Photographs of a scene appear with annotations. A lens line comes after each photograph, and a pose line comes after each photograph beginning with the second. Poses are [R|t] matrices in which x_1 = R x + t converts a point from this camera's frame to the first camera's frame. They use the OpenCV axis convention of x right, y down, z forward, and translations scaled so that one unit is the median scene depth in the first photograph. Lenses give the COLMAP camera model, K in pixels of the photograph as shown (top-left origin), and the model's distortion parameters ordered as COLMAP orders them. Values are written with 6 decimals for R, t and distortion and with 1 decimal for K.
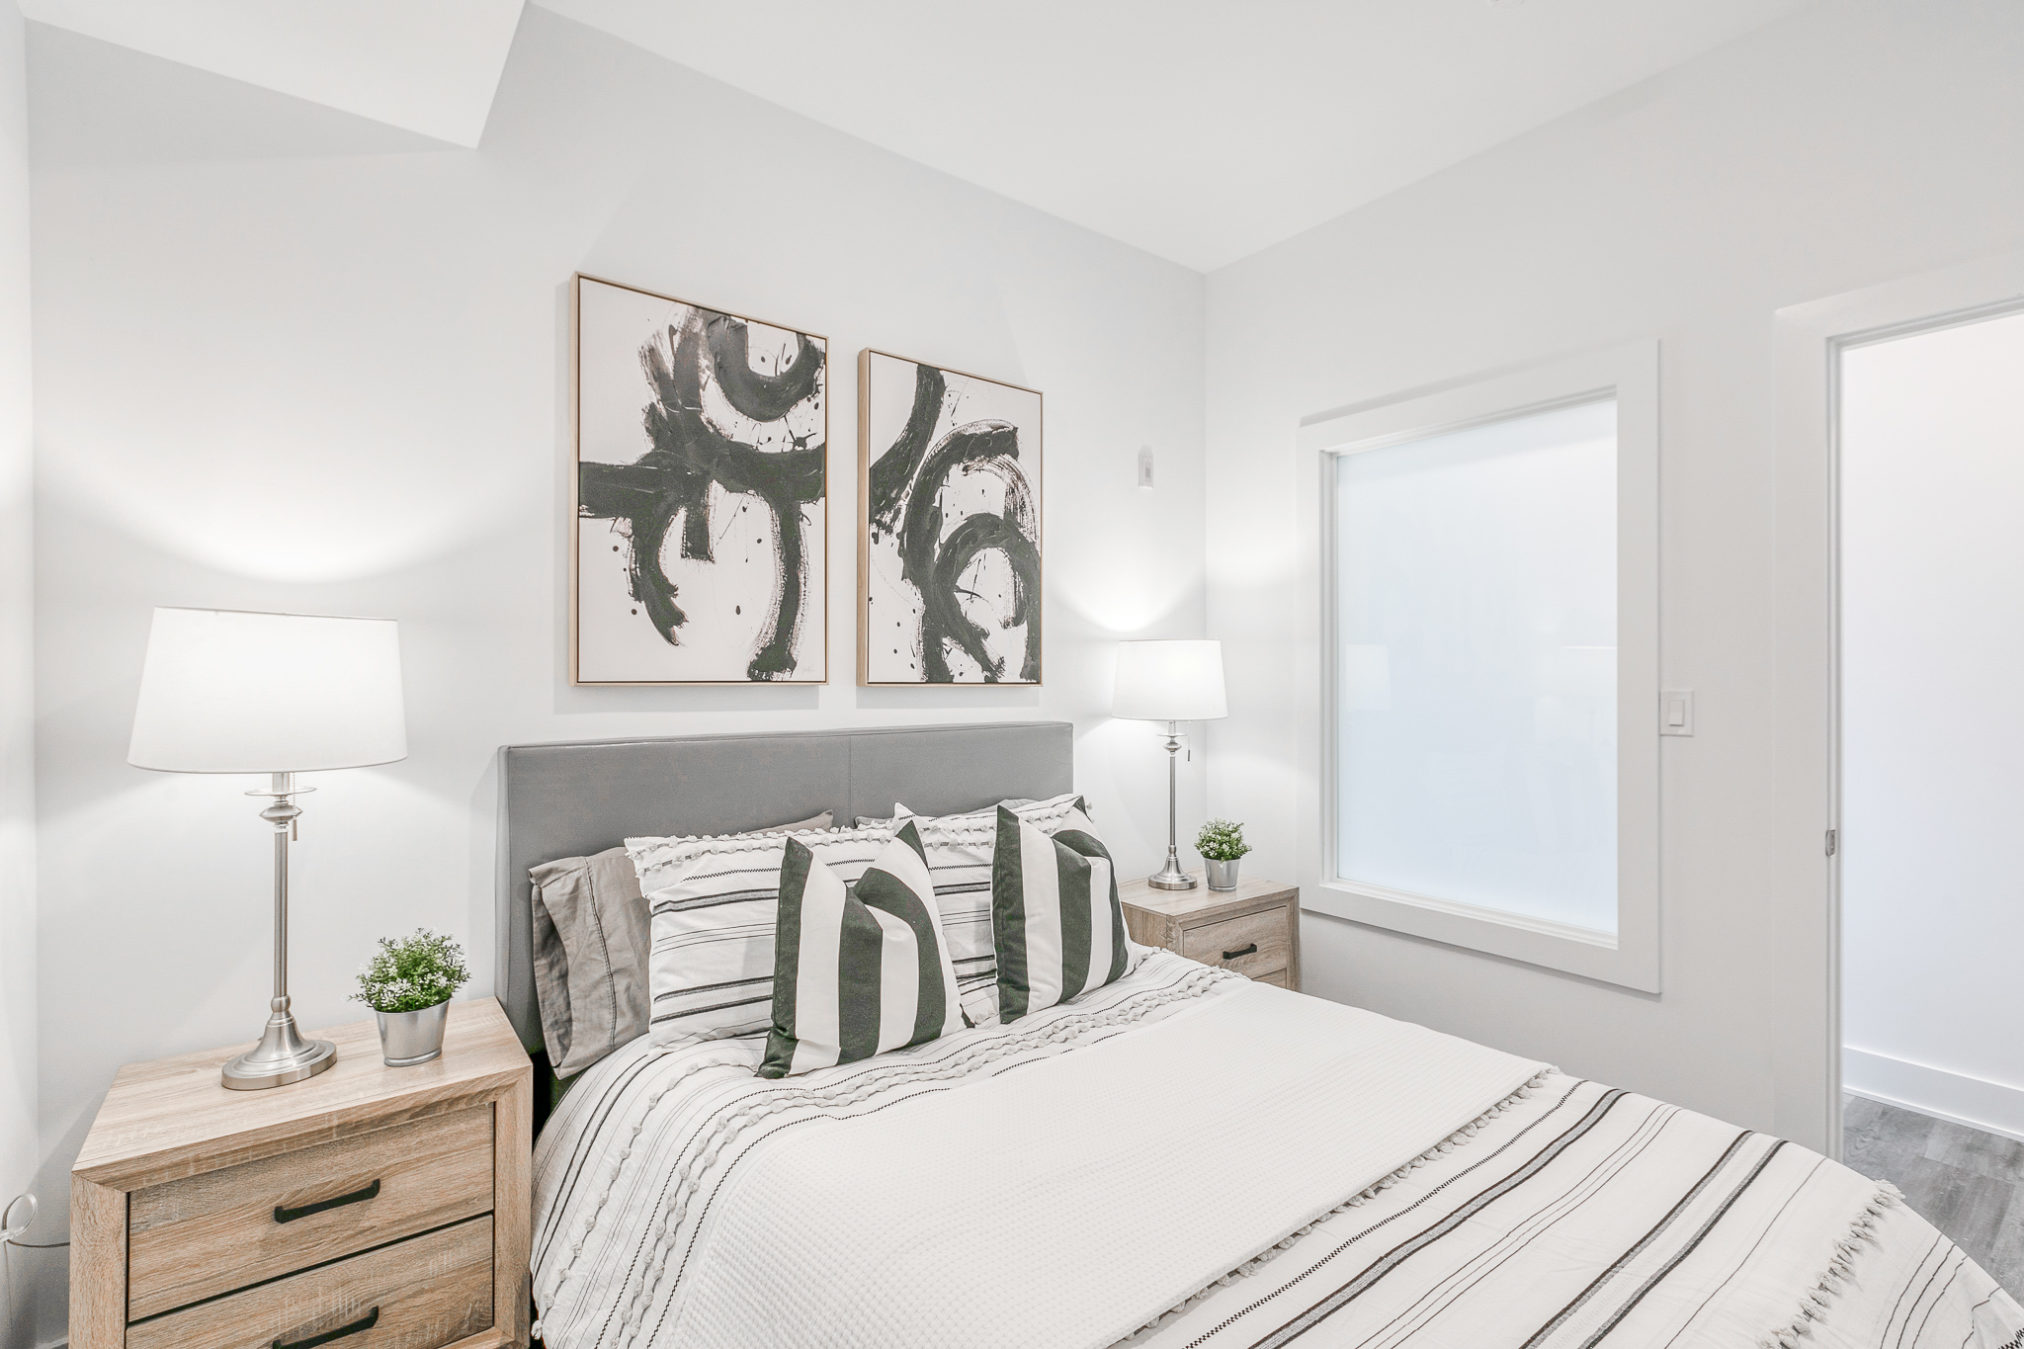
lens RADIAL K [[903.2, 0, 1012.0], [0, 903.2, 674.5], [0, 0, 1]] dist [-0.000040, -0.000057]
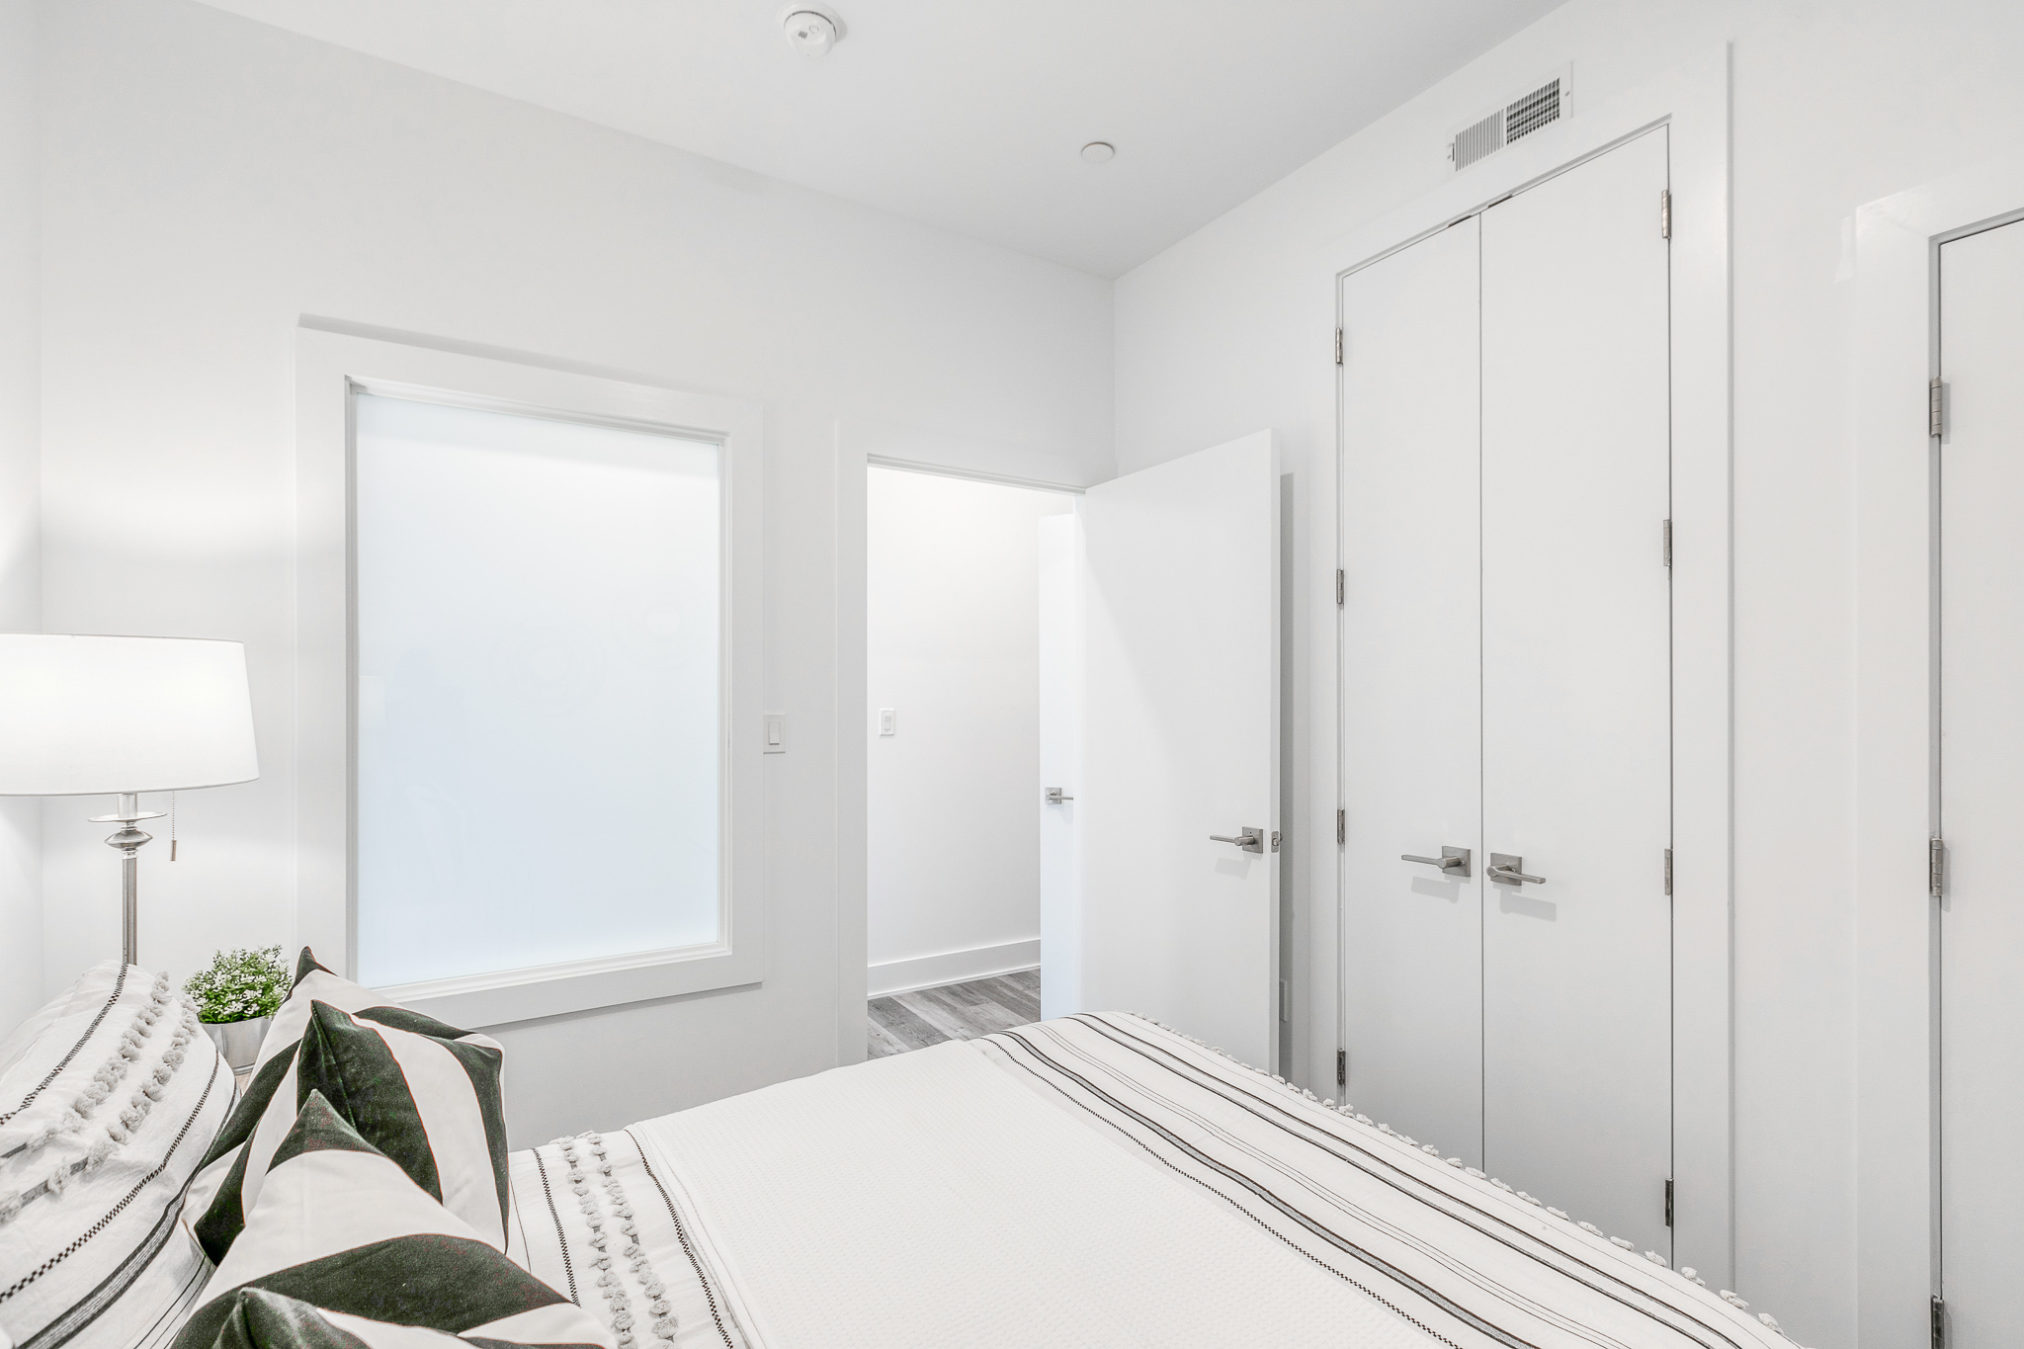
lens RADIAL K [[913.7, 0, 1012.0], [0, 913.7, 674.5], [0, 0, 1]] dist [-0.001891, -0.000073]
pose [[0.082019, 0.022771, 0.996371, -0.366440], [0.000822, 0.999737, -0.022915, -0.004457], [-0.996630, 0.002699, 0.081979, 0.523382]]
